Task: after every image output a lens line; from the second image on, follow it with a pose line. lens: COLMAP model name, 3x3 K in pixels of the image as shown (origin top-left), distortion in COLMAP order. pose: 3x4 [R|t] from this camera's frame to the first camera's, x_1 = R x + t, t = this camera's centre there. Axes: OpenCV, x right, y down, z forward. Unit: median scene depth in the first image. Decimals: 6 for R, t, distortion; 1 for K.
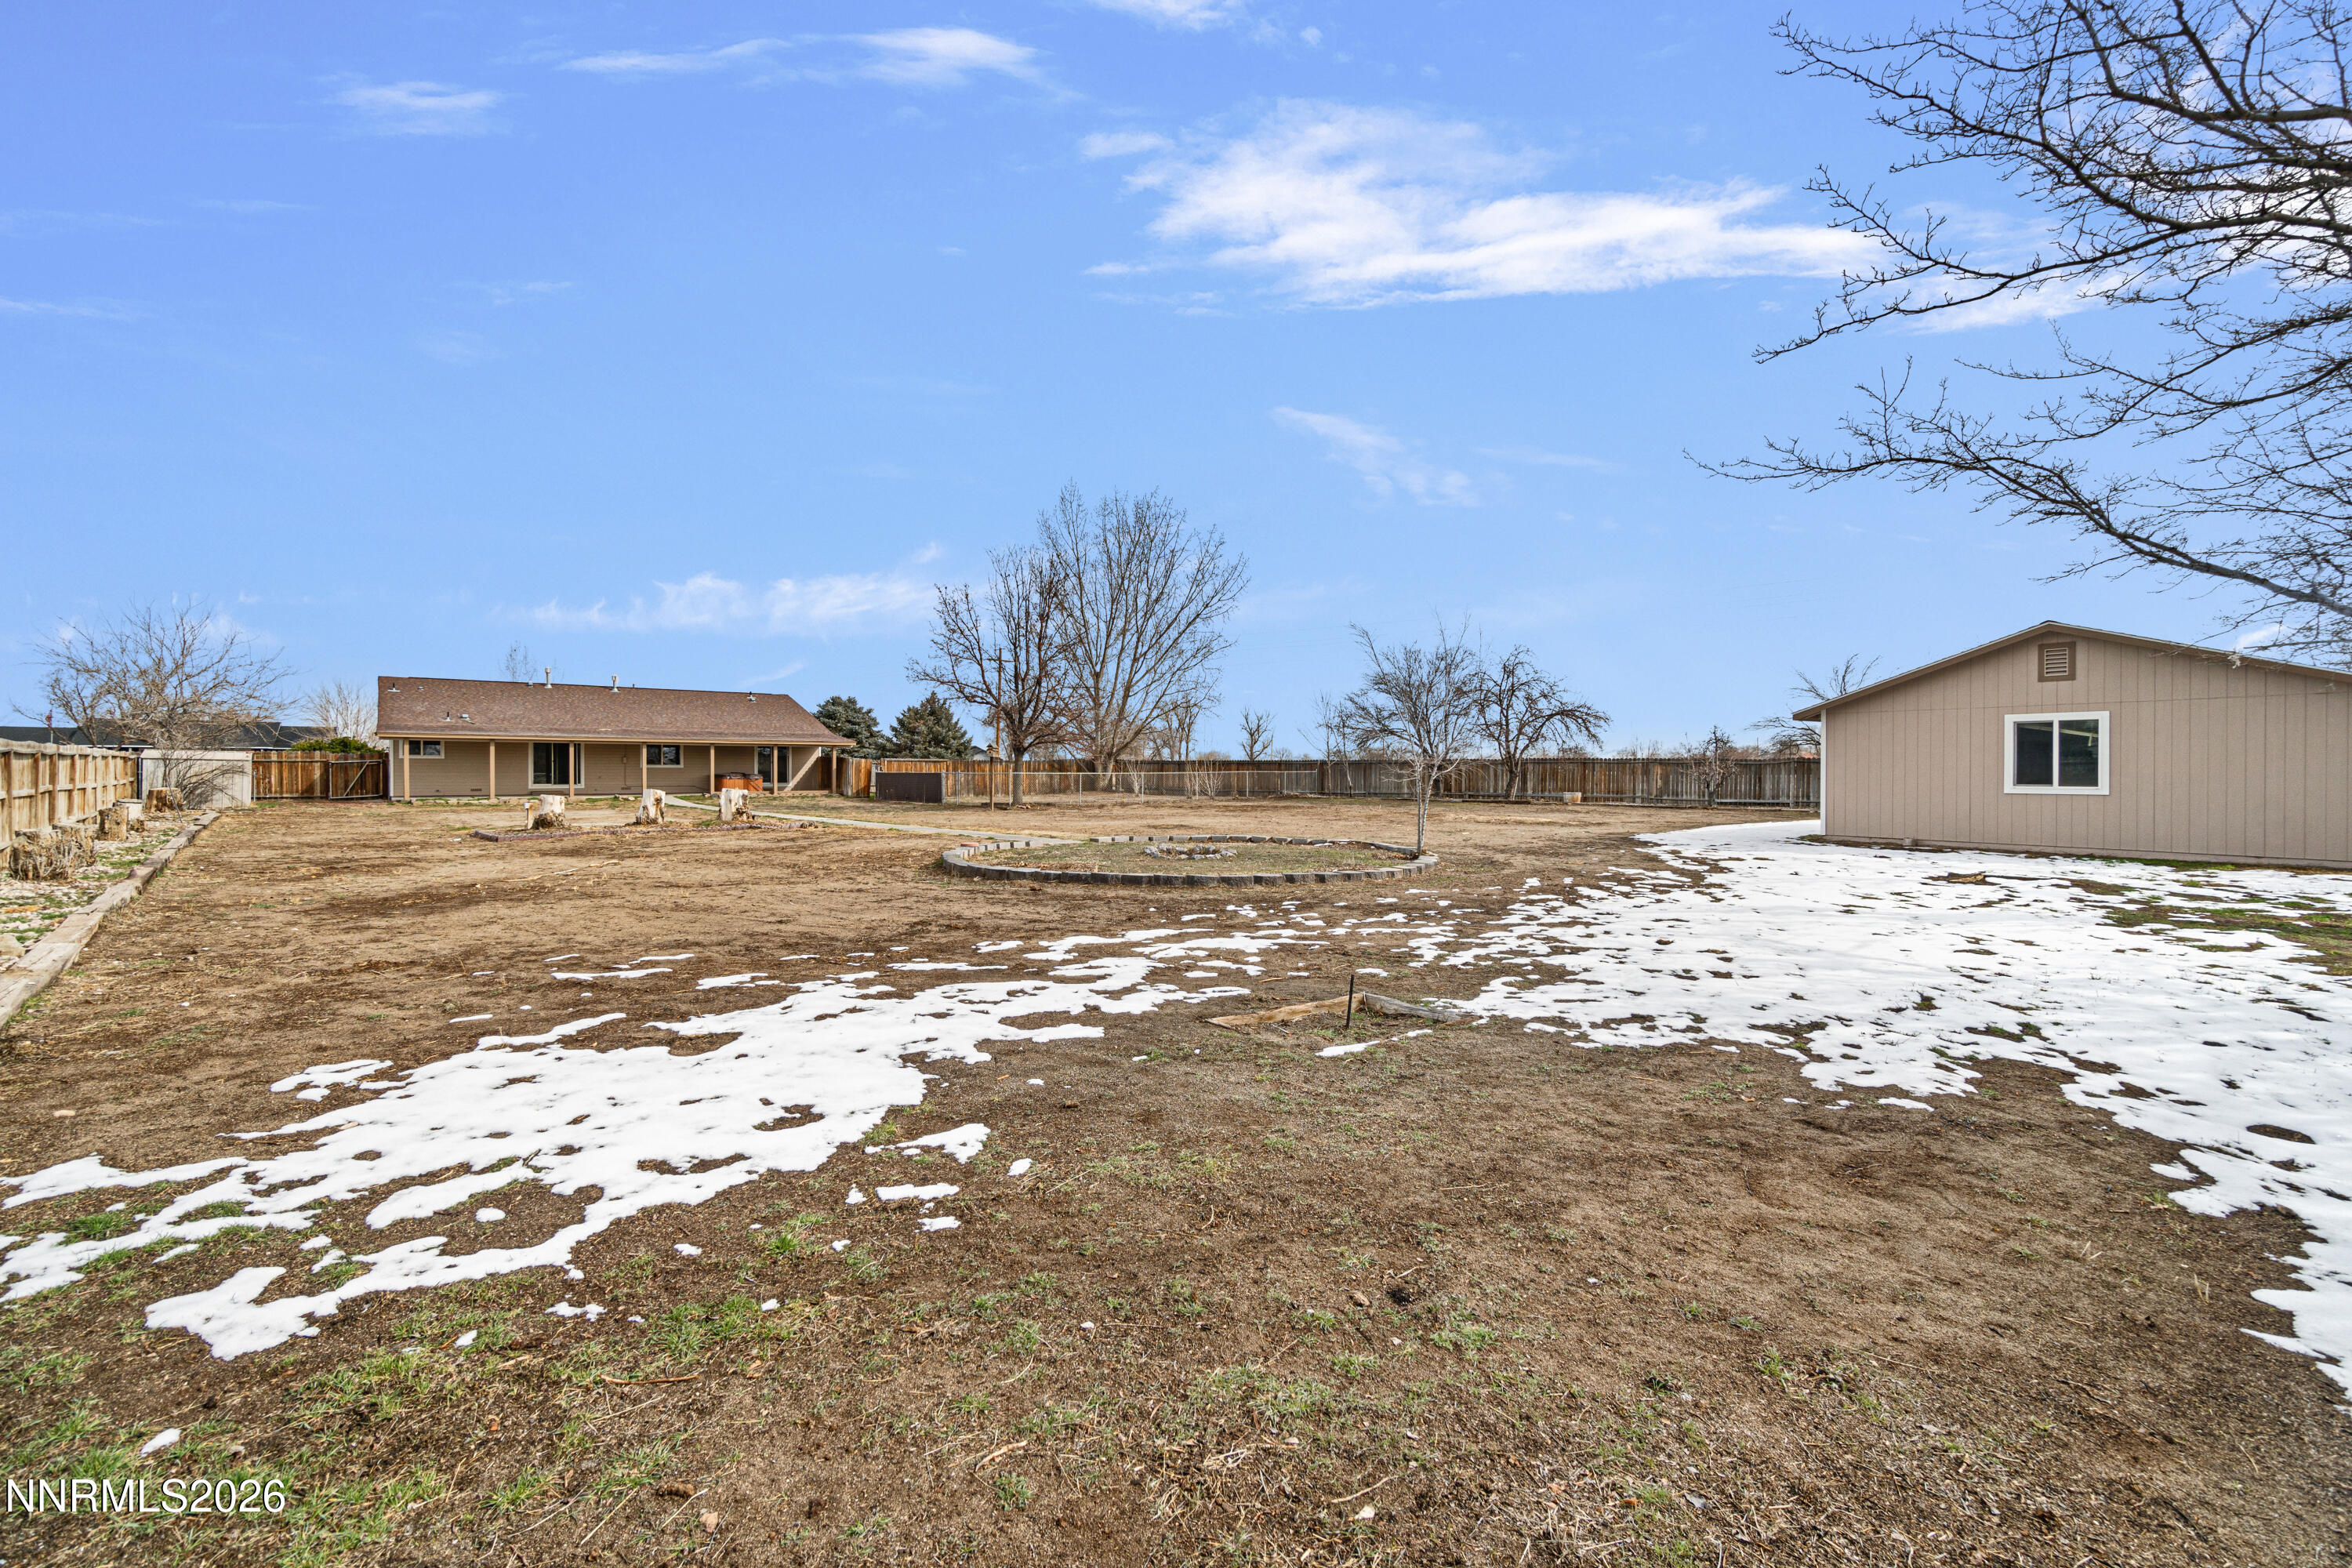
lens RADIAL K [[1006.9, 0, 1162.6], [0, 1006.9, 769.7], [0, 0, 1]] dist [-0.002449, 0.000166]
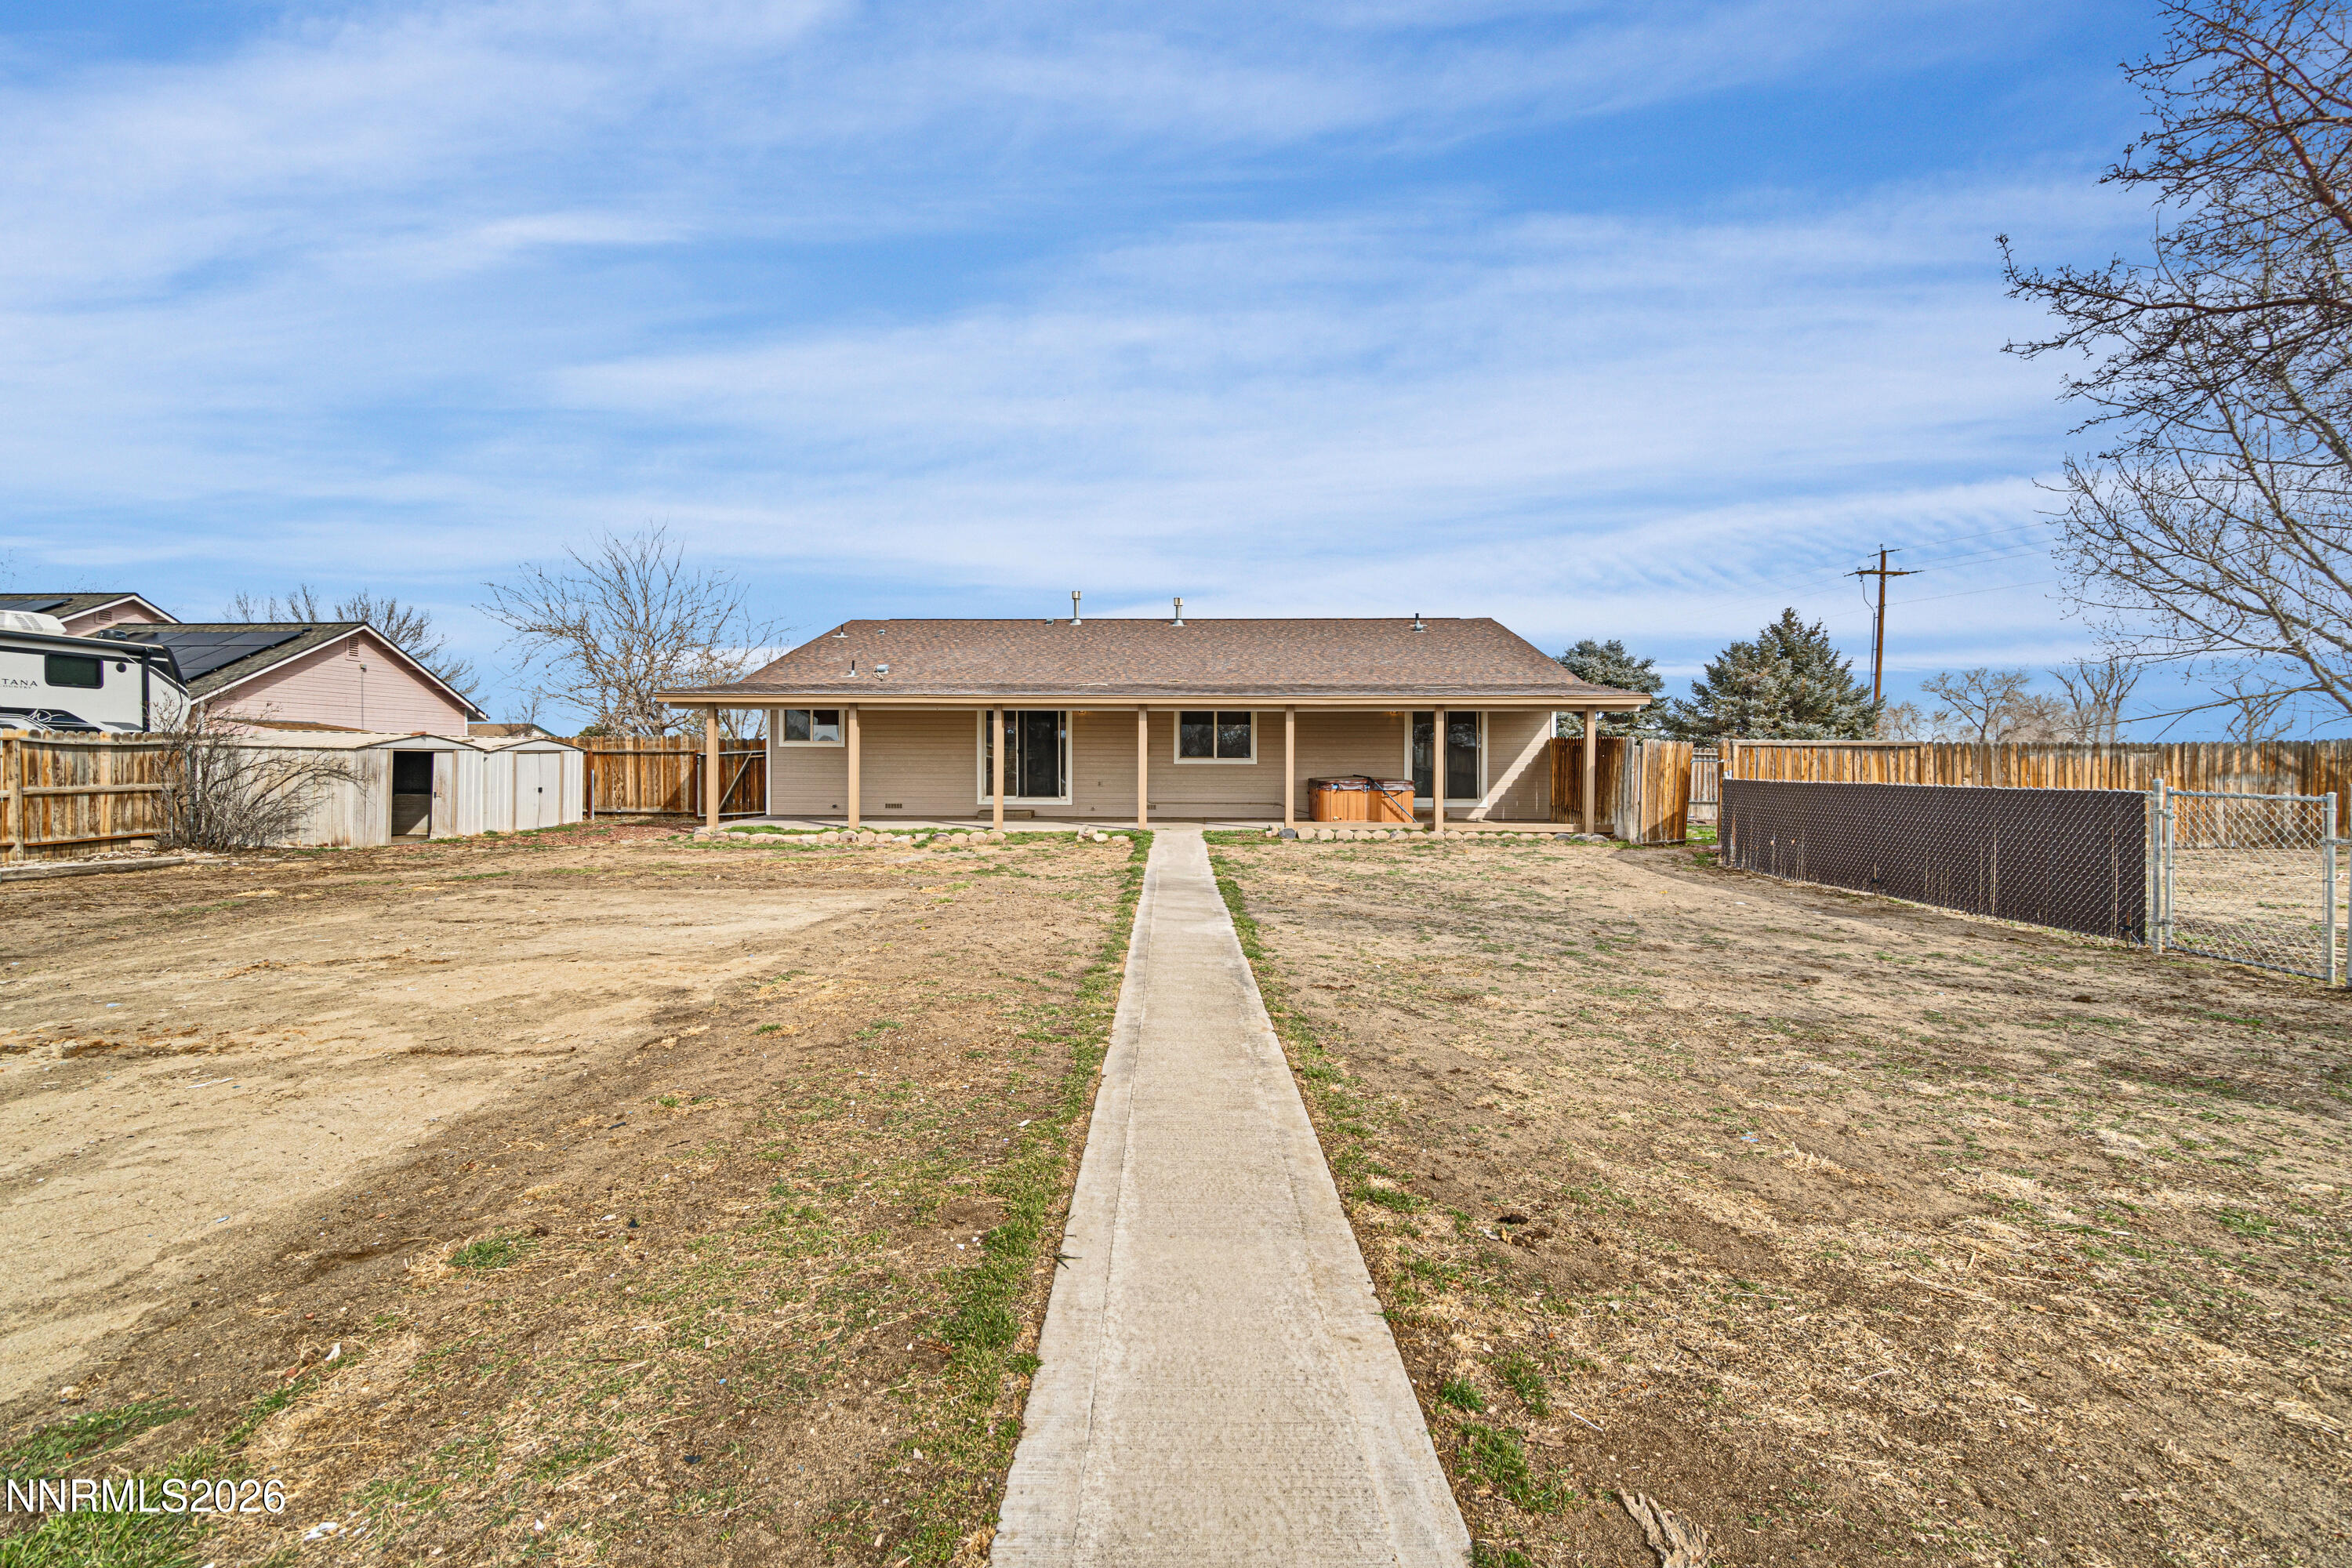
lens RADIAL K [[1006.9, 0, 1162.6], [0, 1006.9, 769.7], [0, 0, 1]] dist [-0.002449, 0.000166]
pose [[0.761613, 0.008824, -0.647972, -0.196828], [-0.003964, 0.999952, 0.008958, -0.002738], [0.648020, -0.004254, 0.761611, 0.587224]]
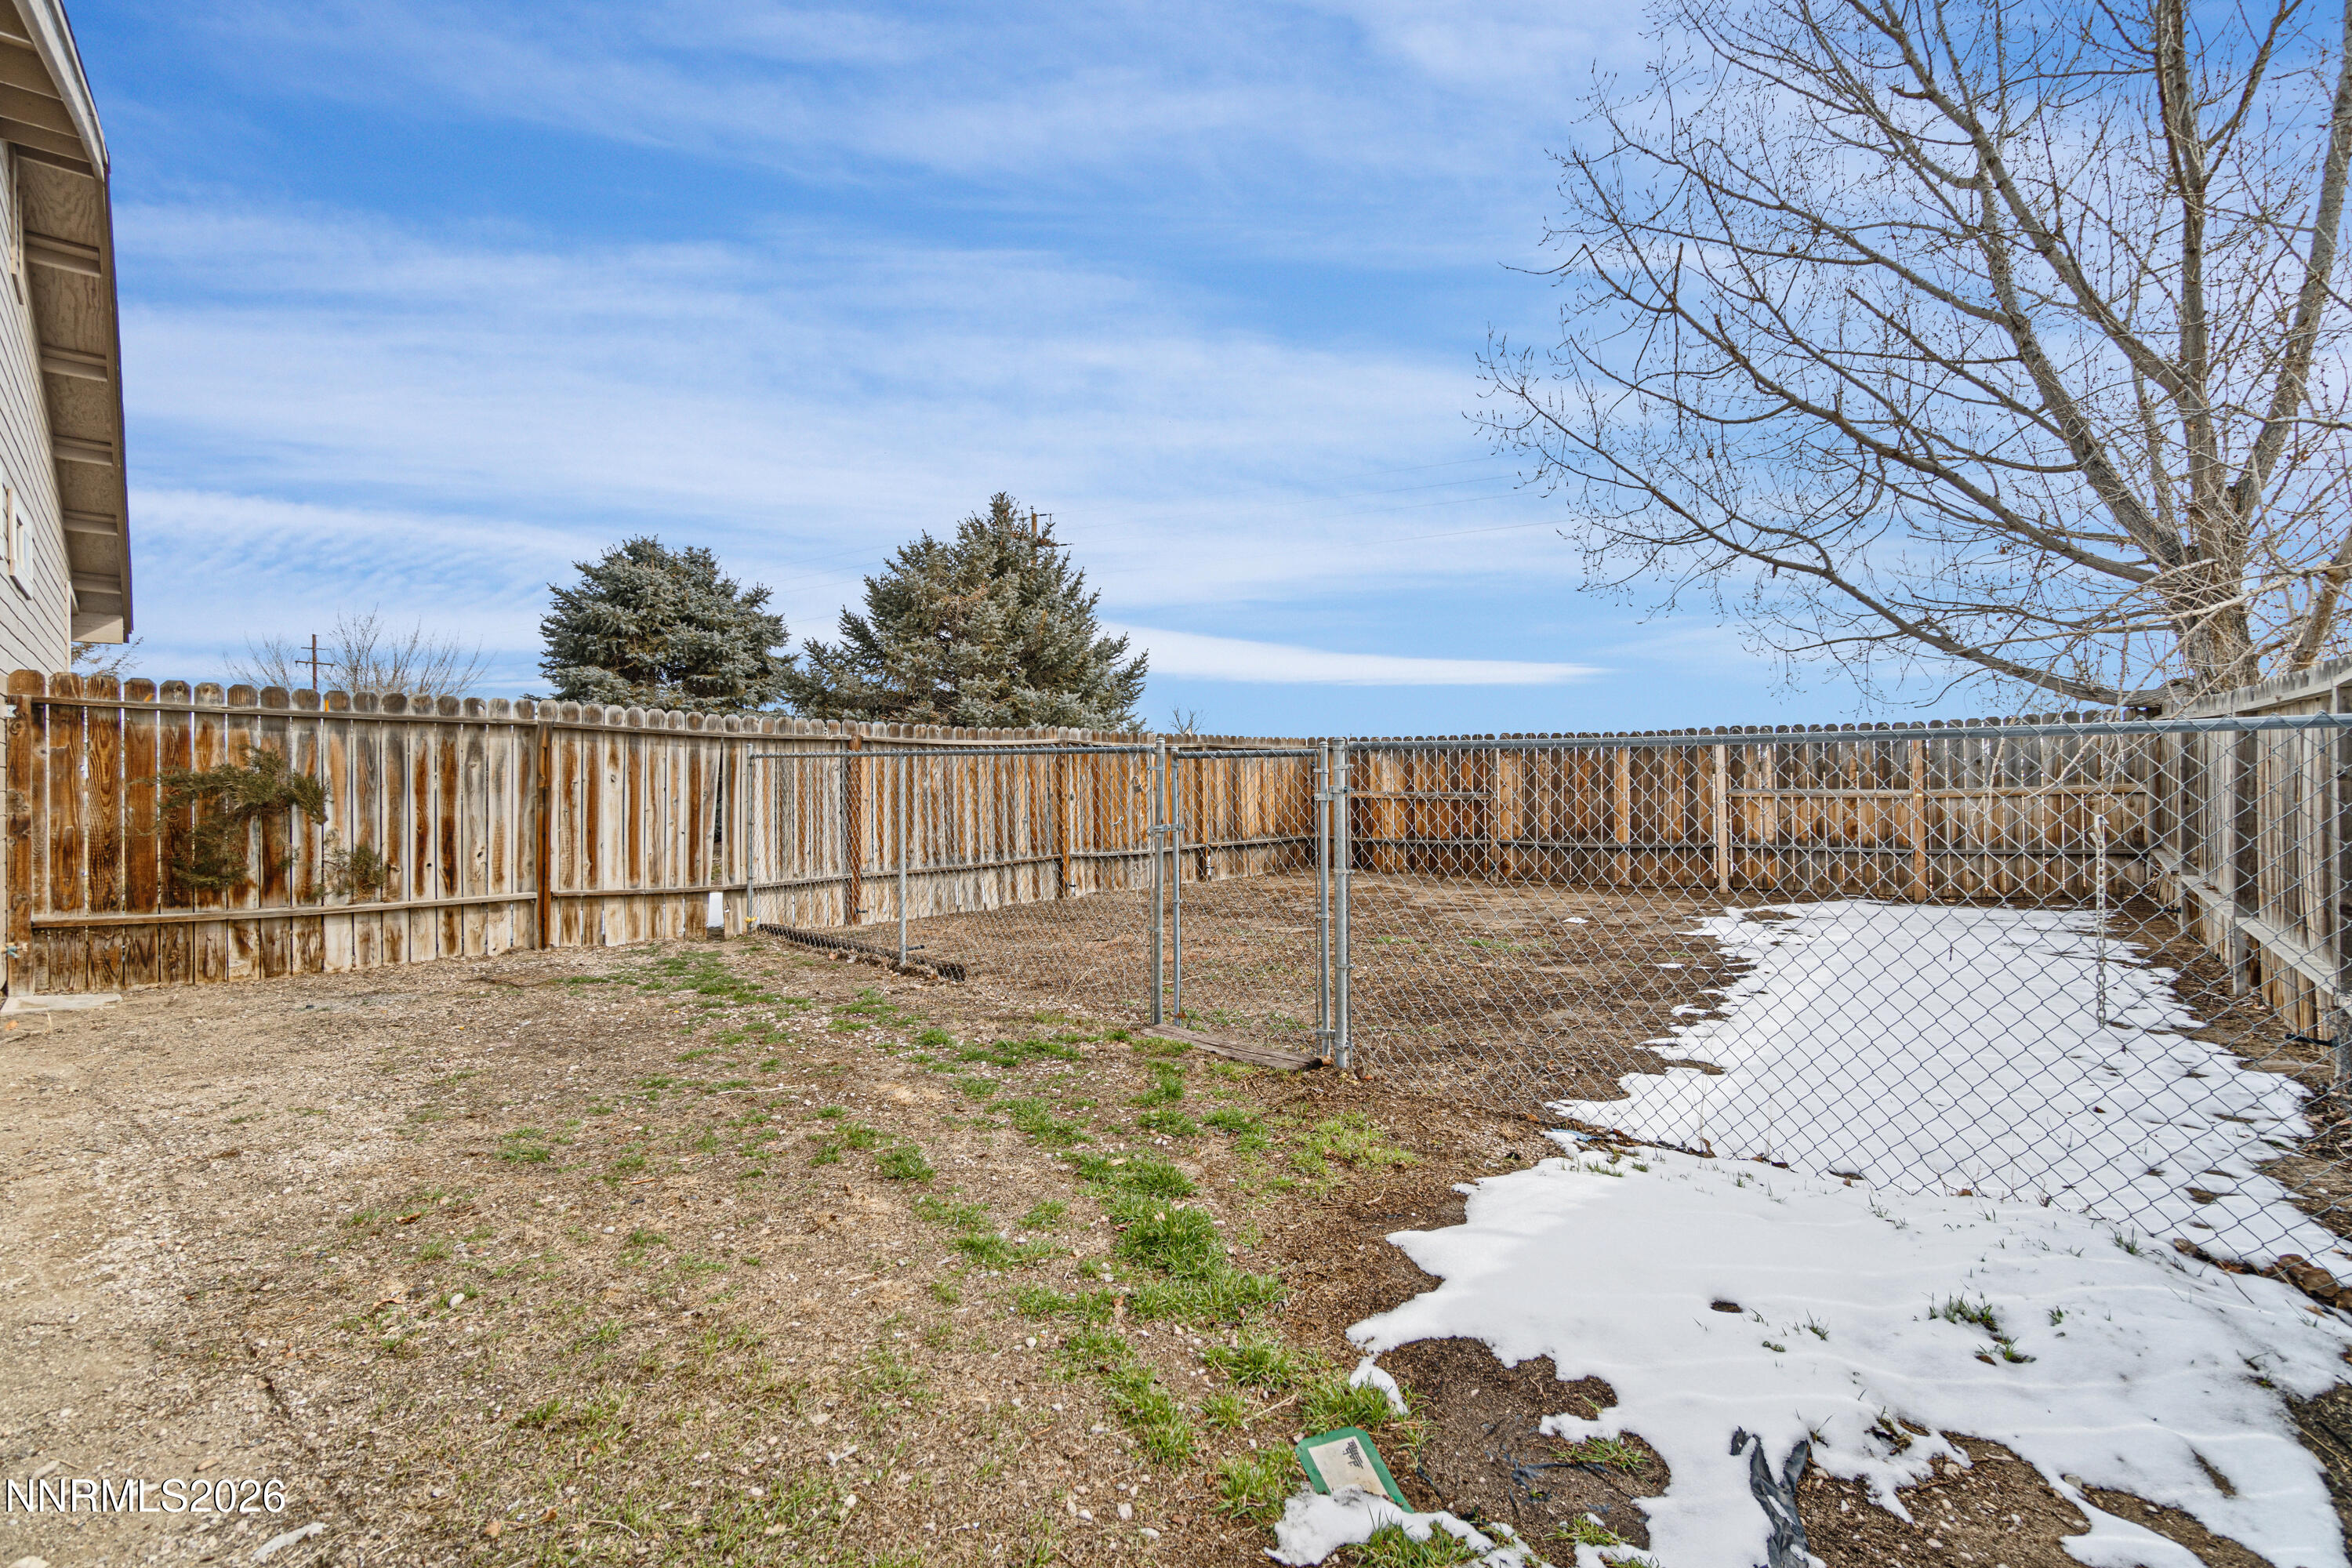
lens RADIAL K [[1006.9, 0, 1162.6], [0, 1006.9, 769.7], [0, 0, 1]] dist [-0.002449, 0.000166]
pose [[0.992362, -0.002287, 0.123339, -0.306246], [0.002026, 0.999995, 0.002236, -0.003347], [-0.123344, -0.001969, 0.992362, 1.006493]]
